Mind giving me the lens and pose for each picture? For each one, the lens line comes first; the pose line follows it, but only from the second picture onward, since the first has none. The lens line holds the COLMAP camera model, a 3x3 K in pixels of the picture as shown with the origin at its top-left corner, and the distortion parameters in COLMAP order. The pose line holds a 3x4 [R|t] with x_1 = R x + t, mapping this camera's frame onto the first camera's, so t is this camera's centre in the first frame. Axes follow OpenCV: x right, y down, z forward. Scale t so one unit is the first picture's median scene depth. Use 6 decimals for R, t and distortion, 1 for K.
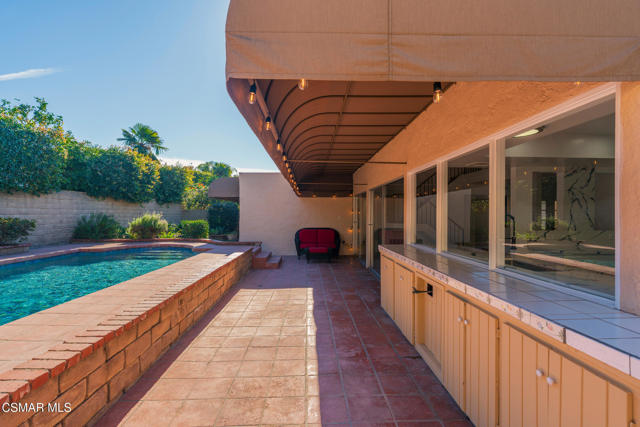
lens RADIAL K [[308.4, 0, 320.0], [0, 308.4, 213.5], [0, 0, 1]] dist [0.000922, 0.000253]
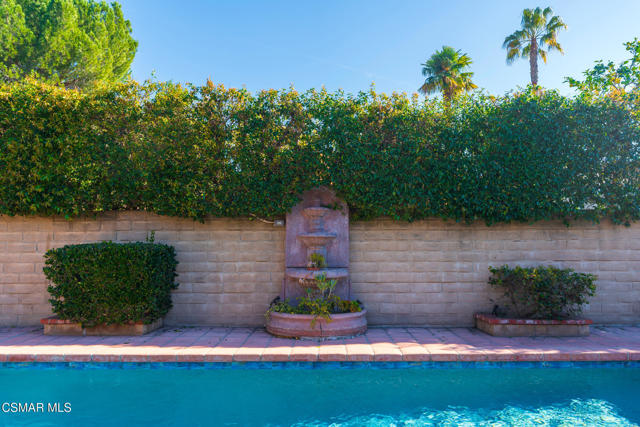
lens RADIAL K [[426.3, 0, 320.0], [0, 426.3, 213.5], [0, 0, 1]] dist [0.001868, 0.001415]
pose [[-0.039946, -0.068049, -0.996882, -0.160904], [0.003418, 0.997663, -0.068240, -0.026122], [0.999196, -0.006133, -0.039620, 0.463464]]
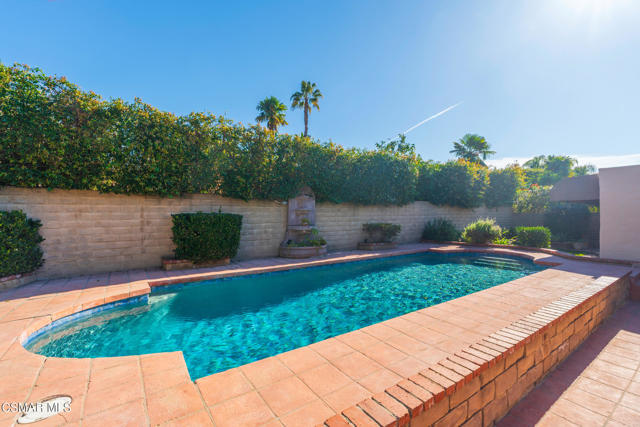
lens RADIAL K [[288.2, 0, 320.0], [0, 288.2, 213.5], [0, 0, 1]] dist [-0.000854, -0.000038]
pose [[0.544792, -0.004272, -0.838561, -0.037594], [0.004901, 0.999986, -0.001910, -0.022664], [0.838557, -0.003069, 0.544805, 0.005717]]
